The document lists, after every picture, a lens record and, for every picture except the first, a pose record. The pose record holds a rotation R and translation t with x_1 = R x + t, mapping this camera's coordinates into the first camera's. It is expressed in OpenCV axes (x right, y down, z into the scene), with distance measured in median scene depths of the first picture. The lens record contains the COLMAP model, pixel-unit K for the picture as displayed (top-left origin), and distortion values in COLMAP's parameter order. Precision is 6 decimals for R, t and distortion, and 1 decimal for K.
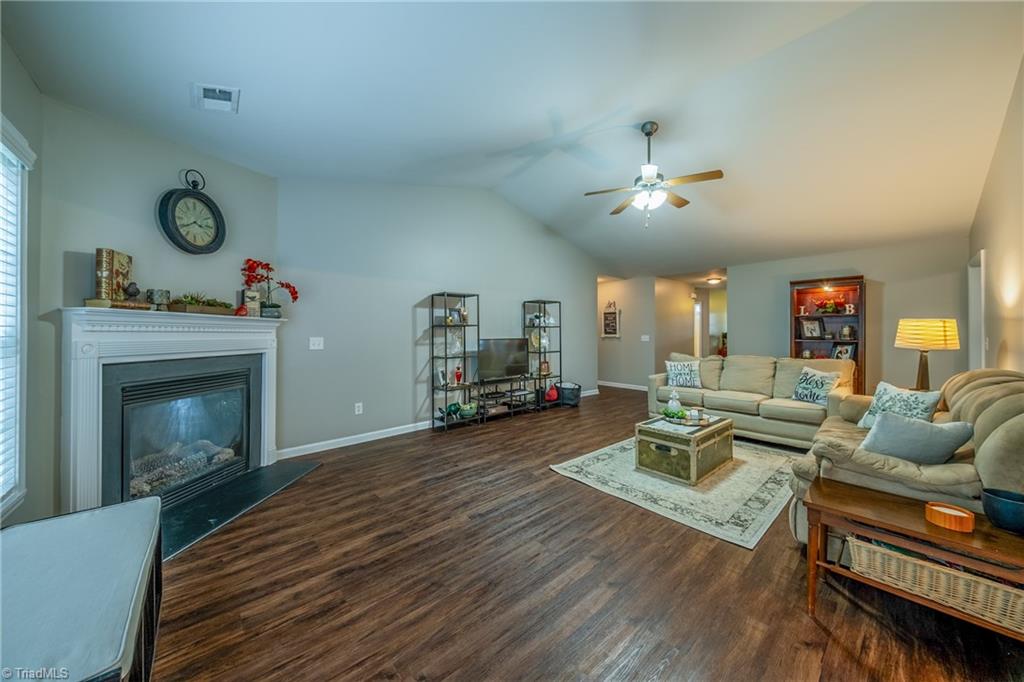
lens RADIAL K [[357.2, 0, 513.5], [0, 357.2, 331.9], [0, 0, 1]] dist [0.015719, -0.005811]
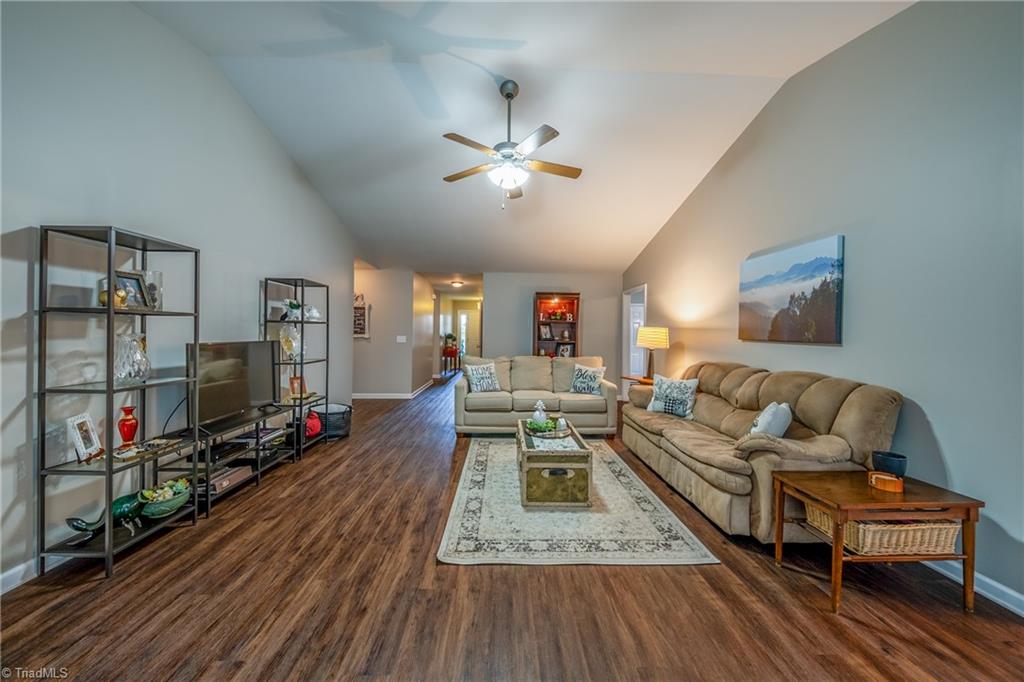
lens RADIAL K [[348.7, 0, 511.3], [0, 348.7, 332.3], [0, 0, 1]] dist [0.039503, -0.021923]
pose [[0.635904, 0.014940, 0.771624, -0.239374], [-0.016736, 0.999844, -0.005567, 0.001597], [-0.771587, -0.009374, 0.636055, 0.461047]]
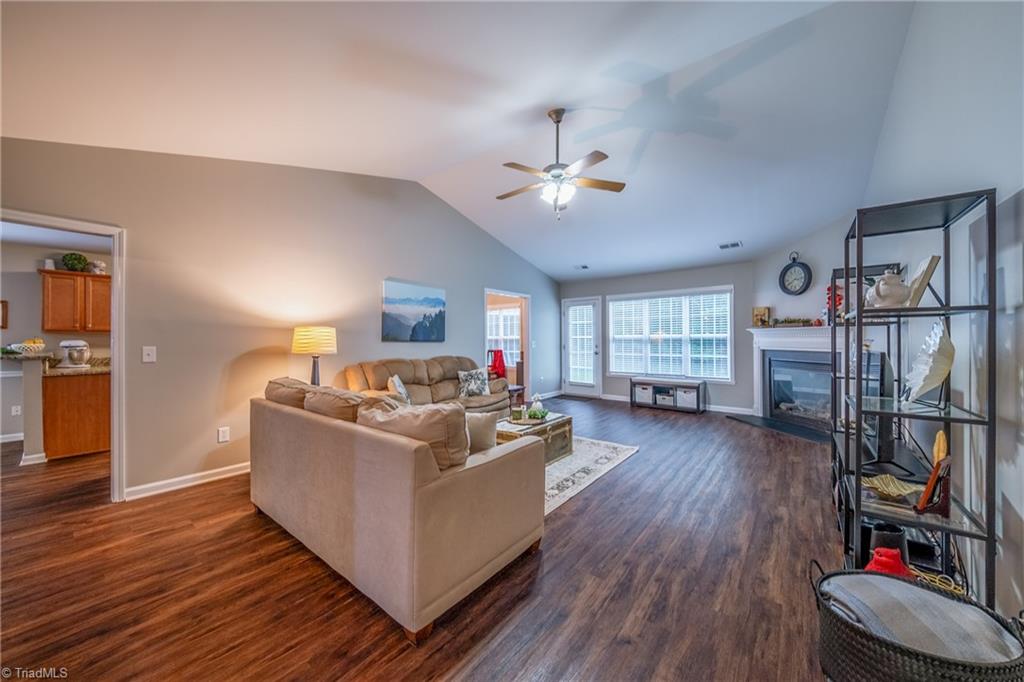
lens RADIAL K [[348.7, 0, 511.3], [0, 348.7, 332.3], [0, 0, 1]] dist [0.039503, -0.021923]
pose [[-0.985795, 0.001498, -0.167946, 0.632065], [0.005361, 0.999731, -0.022553, 0.006052], [0.167867, -0.023133, -0.985538, 1.825475]]
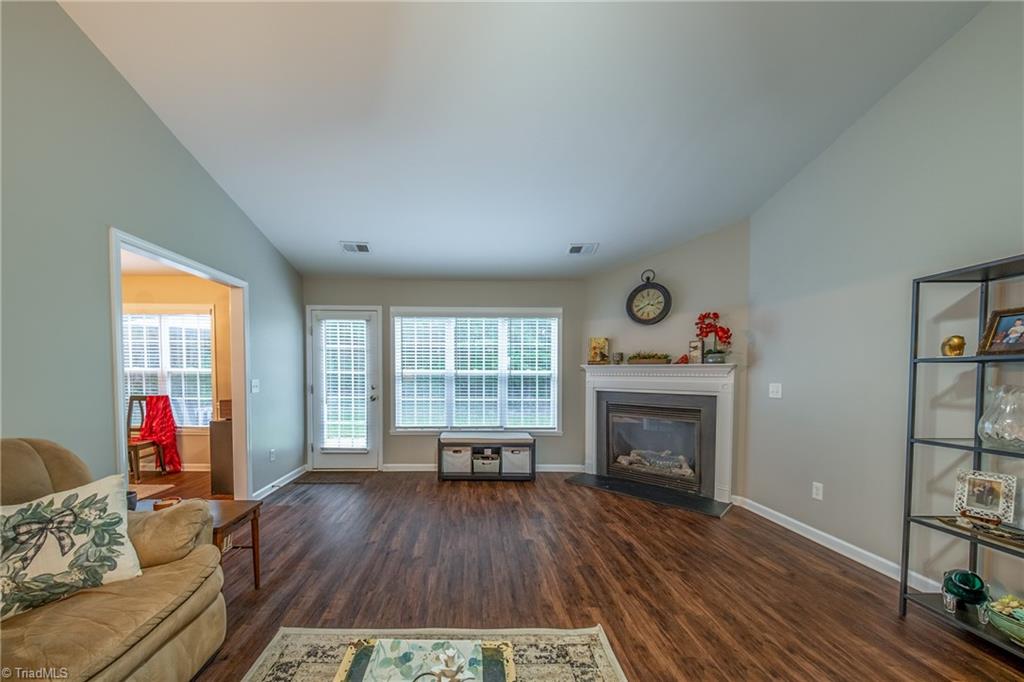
lens RADIAL K [[365.2, 0, 472.8], [0, 365.2, 389.3], [0, 0, 1]] dist [0.012369, -0.000169]
pose [[-0.659131, 0.025058, -0.751610, 0.551226], [-0.003732, 0.999323, 0.036590, 0.001011], [0.752019, 0.026922, -0.658592, 1.046421]]
